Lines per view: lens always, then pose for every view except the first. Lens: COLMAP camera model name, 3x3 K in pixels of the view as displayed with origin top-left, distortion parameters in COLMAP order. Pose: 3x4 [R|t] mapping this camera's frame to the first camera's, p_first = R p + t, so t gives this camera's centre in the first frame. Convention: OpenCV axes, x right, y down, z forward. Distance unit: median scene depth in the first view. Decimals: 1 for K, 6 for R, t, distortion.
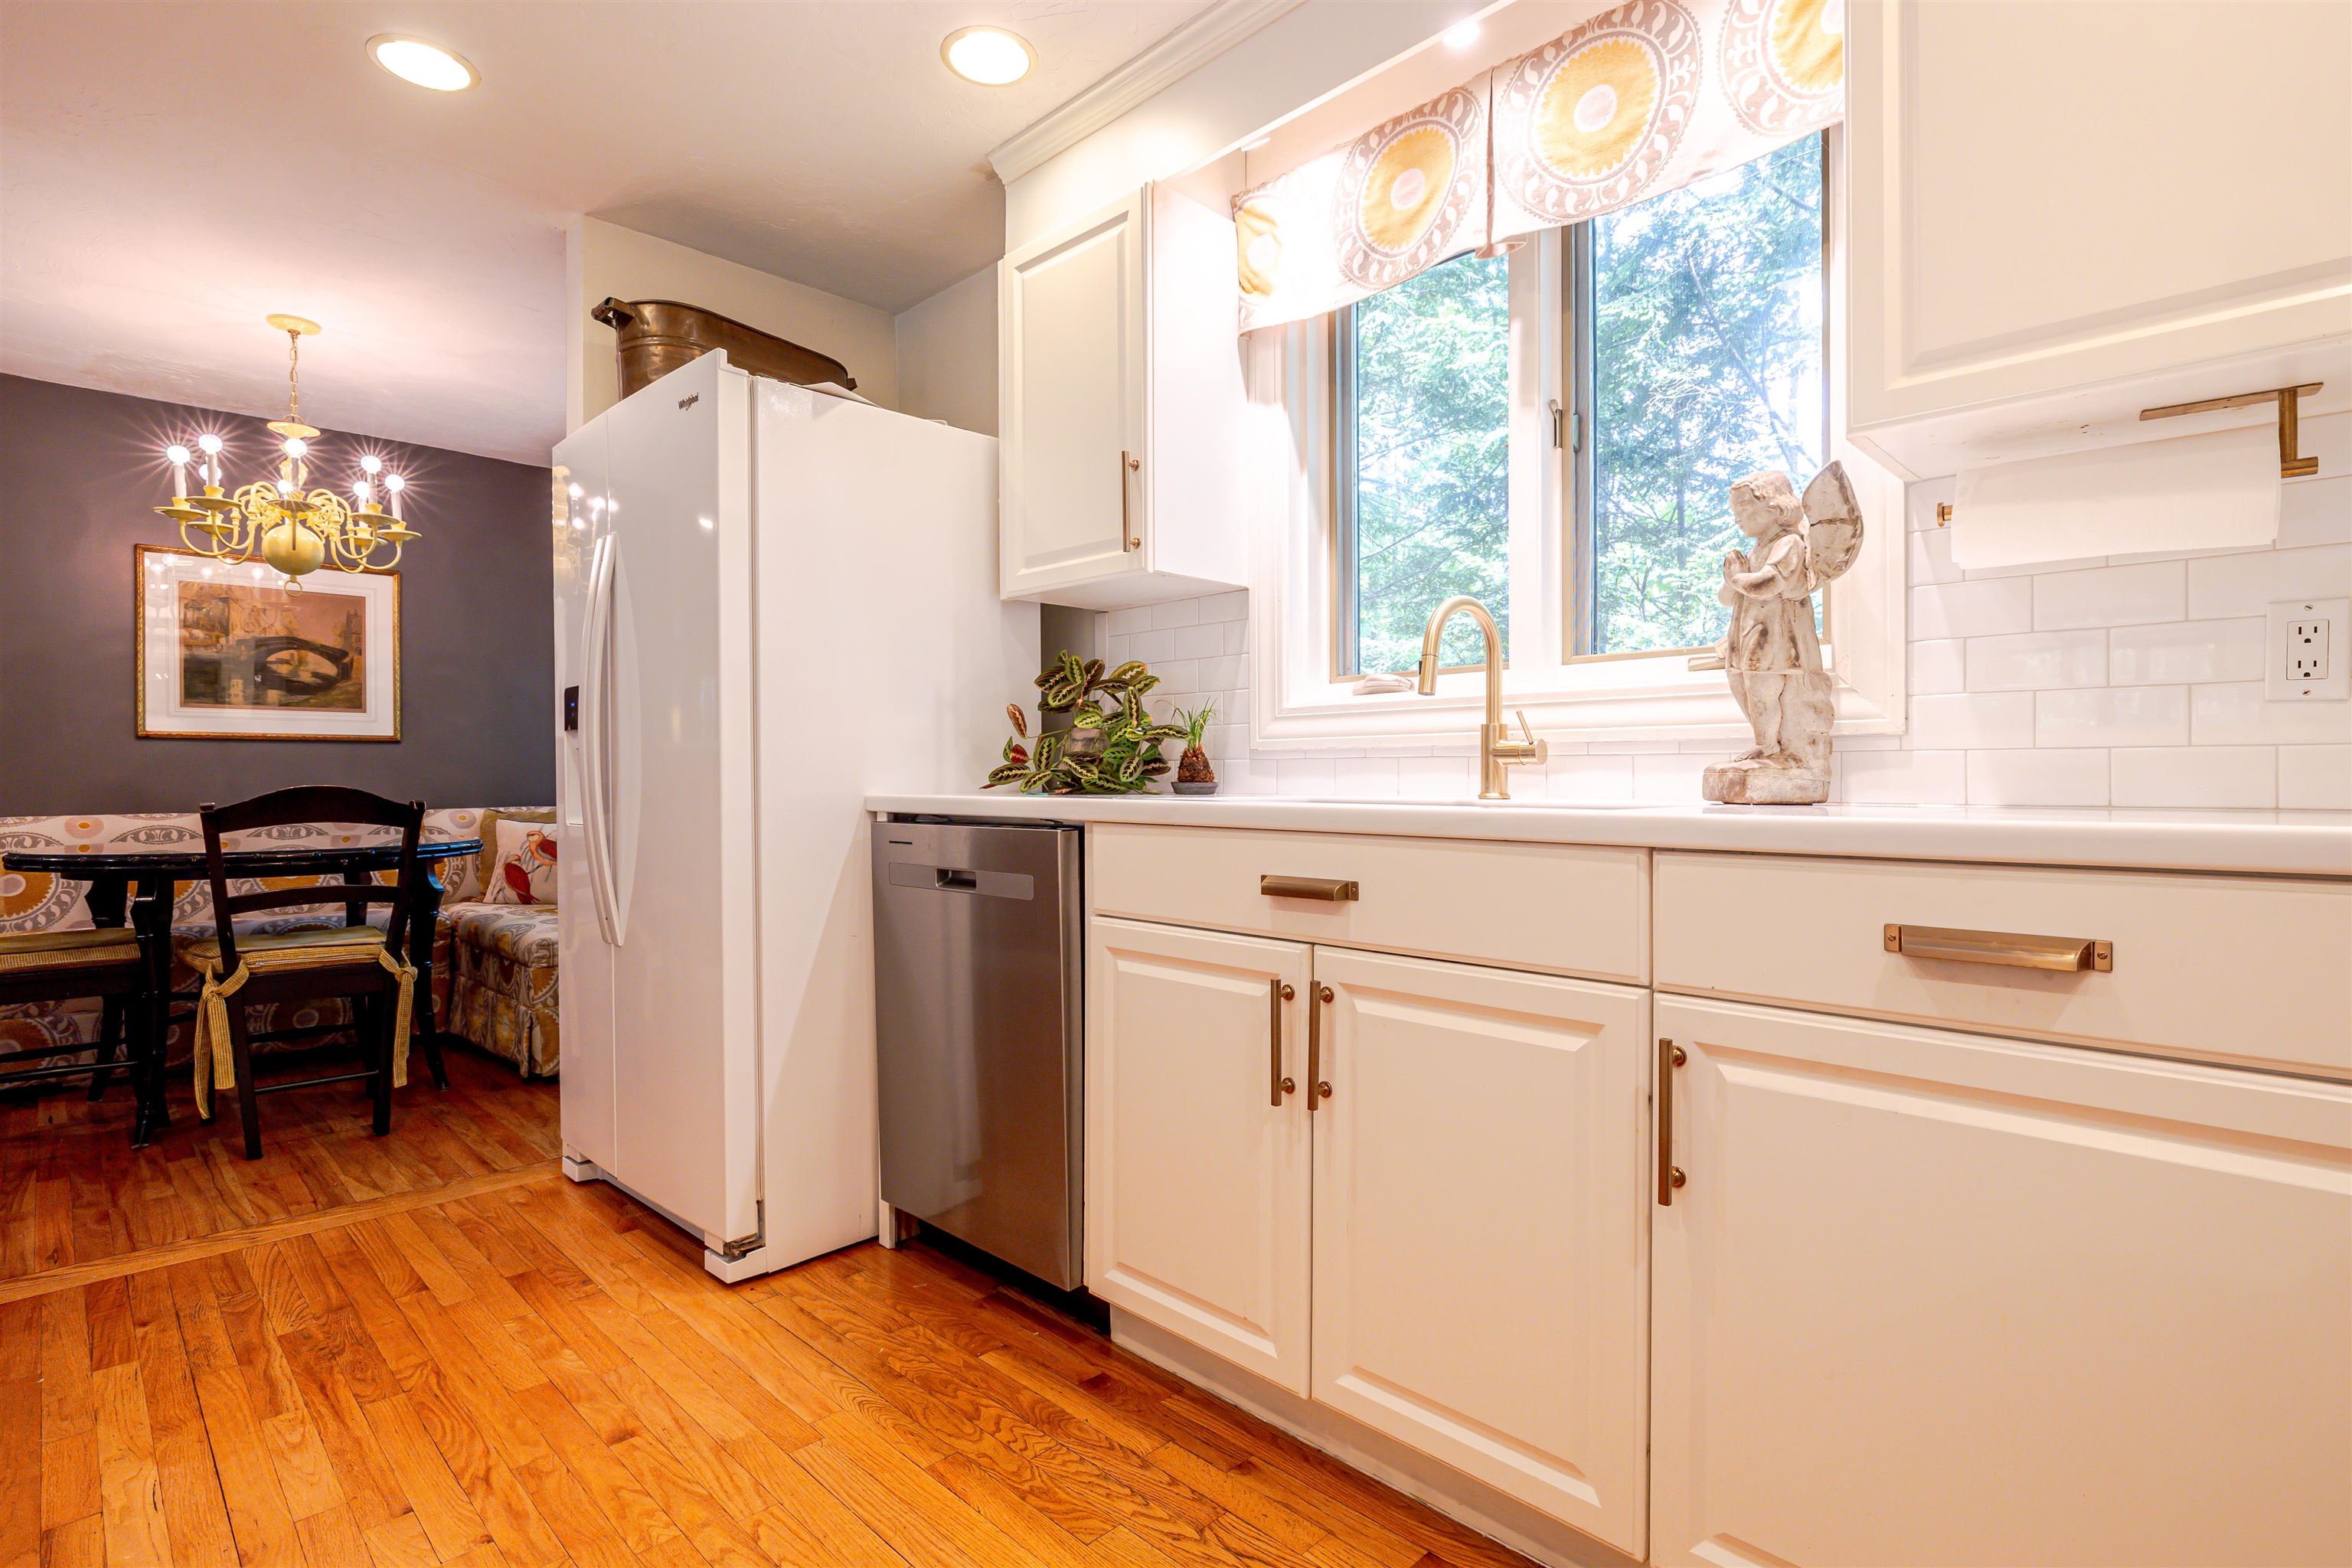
lens RADIAL K [[1130.7, 0, 1182.4], [0, 1130.7, 781.4], [0, 0, 1]] dist [-0.003108, 0.000207]
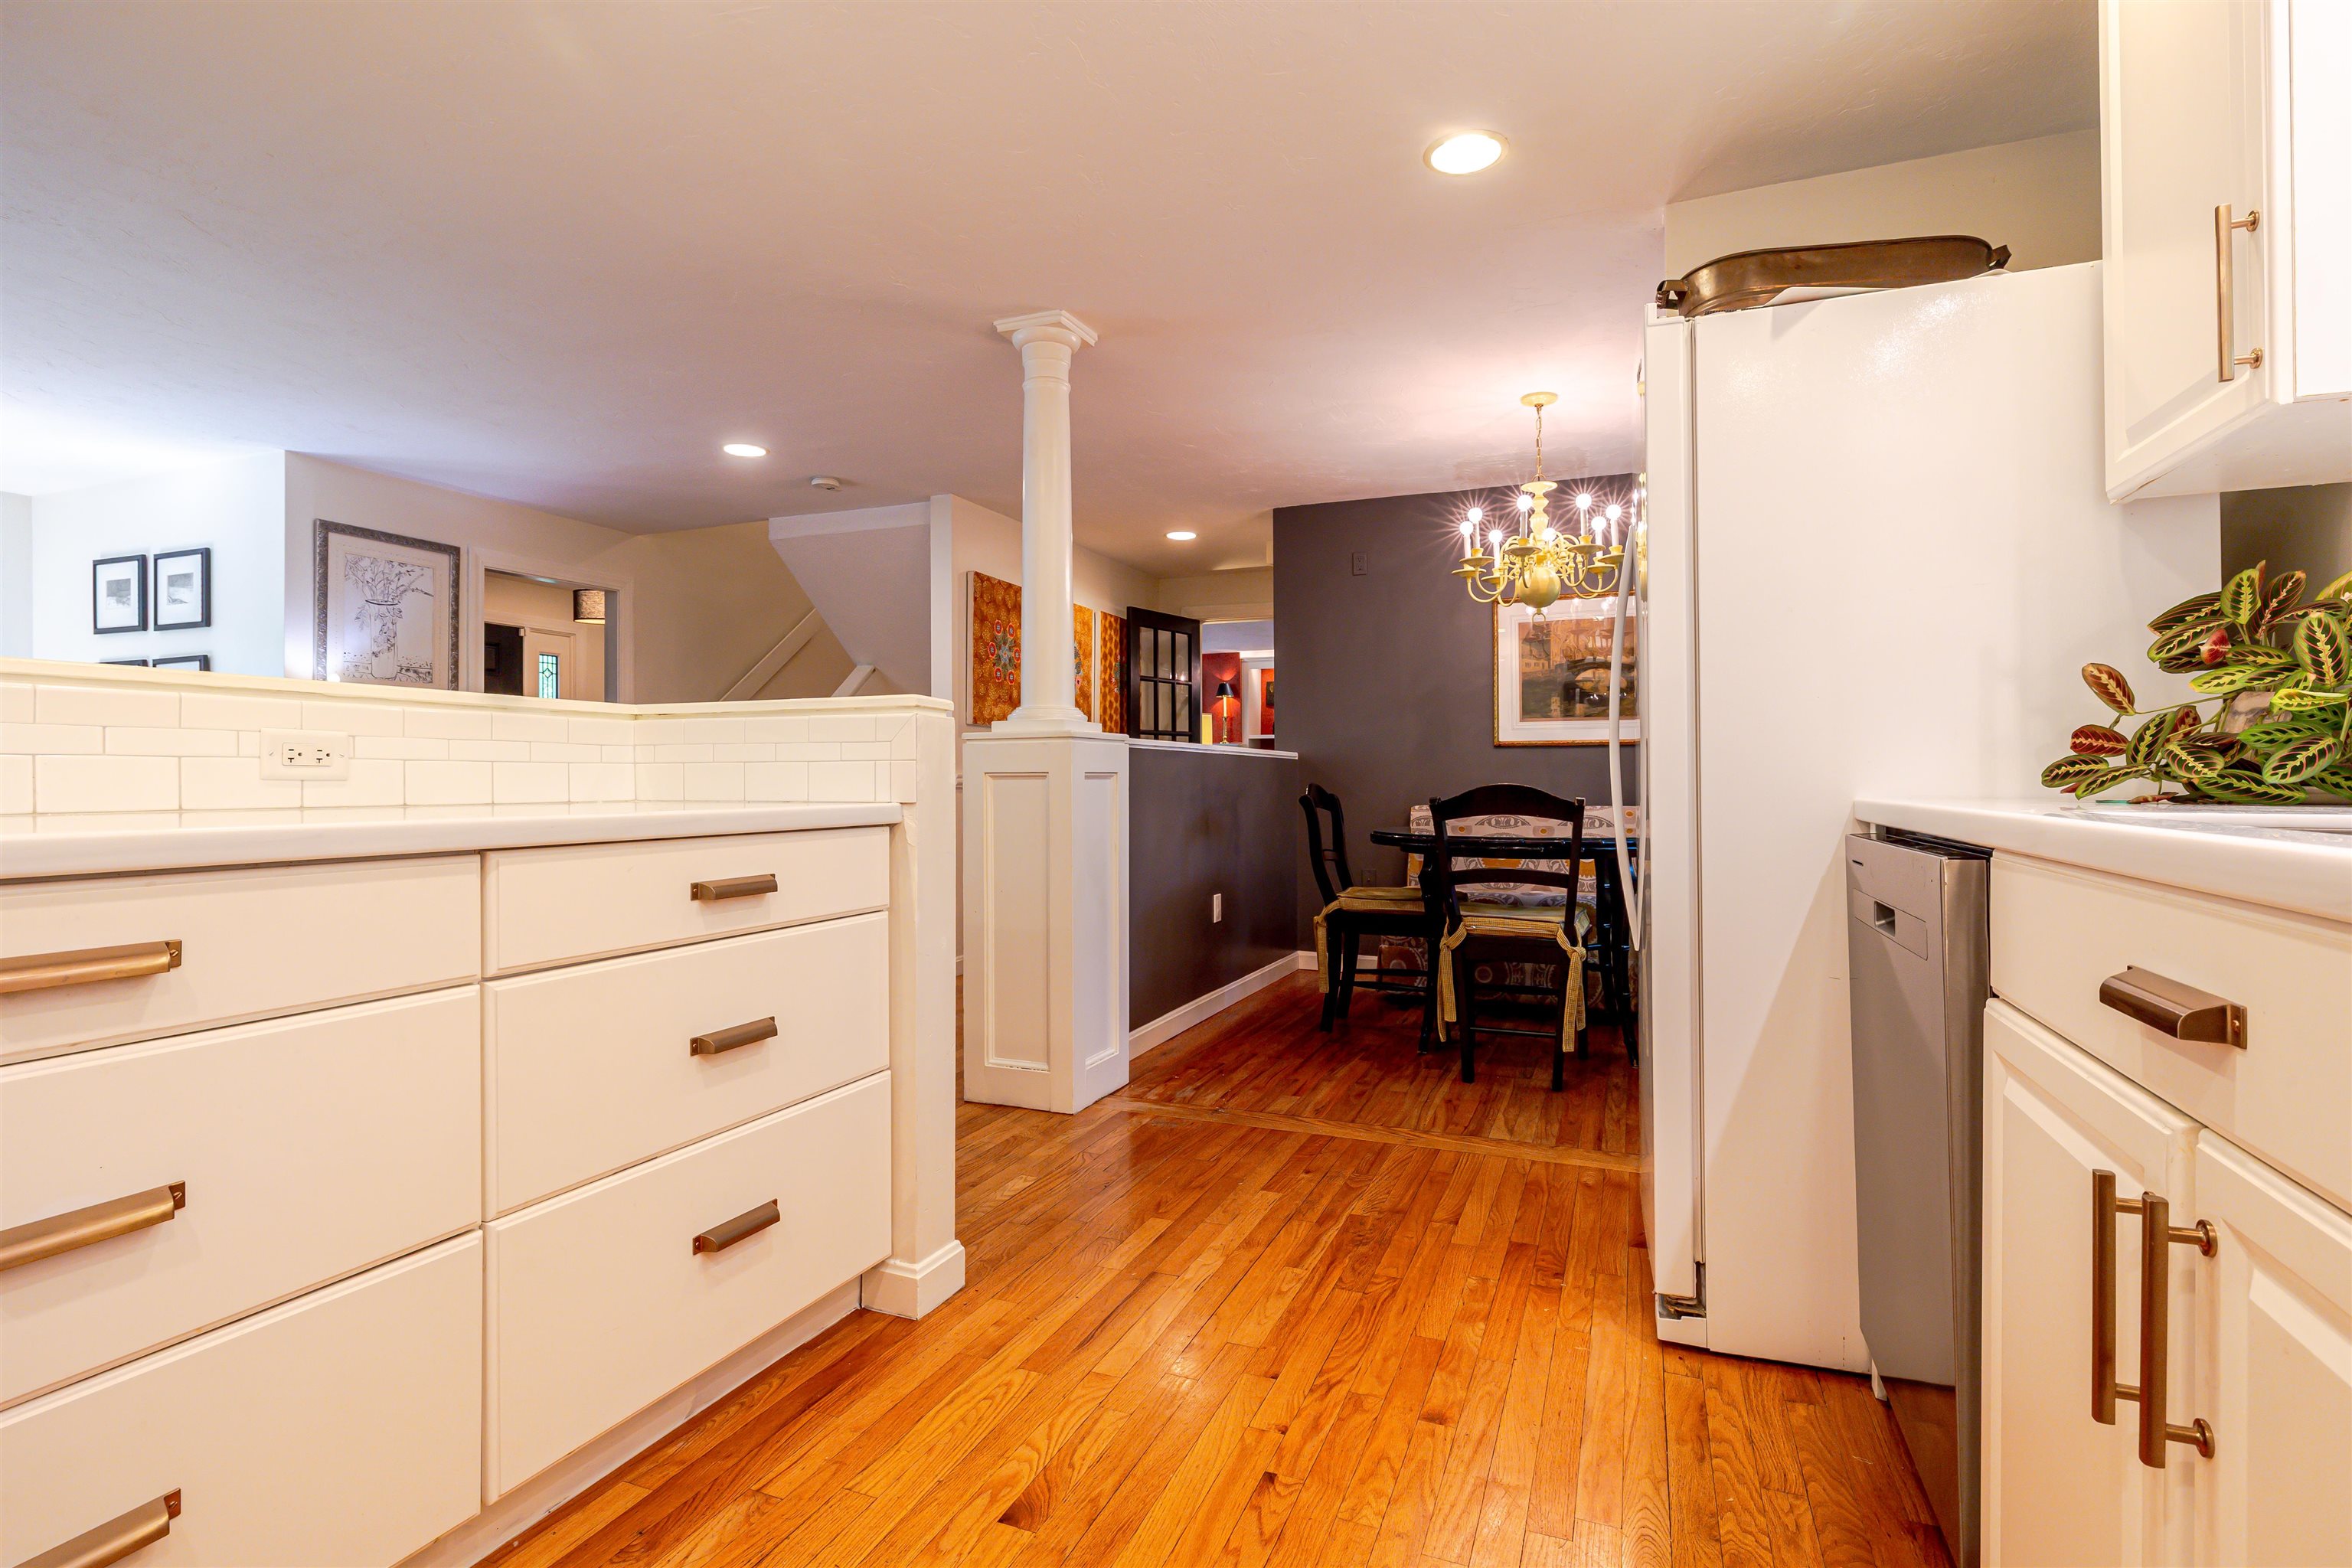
lens RADIAL K [[1130.7, 0, 1182.4], [0, 1130.7, 781.4], [0, 0, 1]] dist [-0.003108, 0.000207]
pose [[0.387400, 0.003355, -0.921905, 0.247950], [-0.003299, 0.999992, 0.002253, -0.000271], [0.921906, 0.002169, 0.387408, 0.268142]]
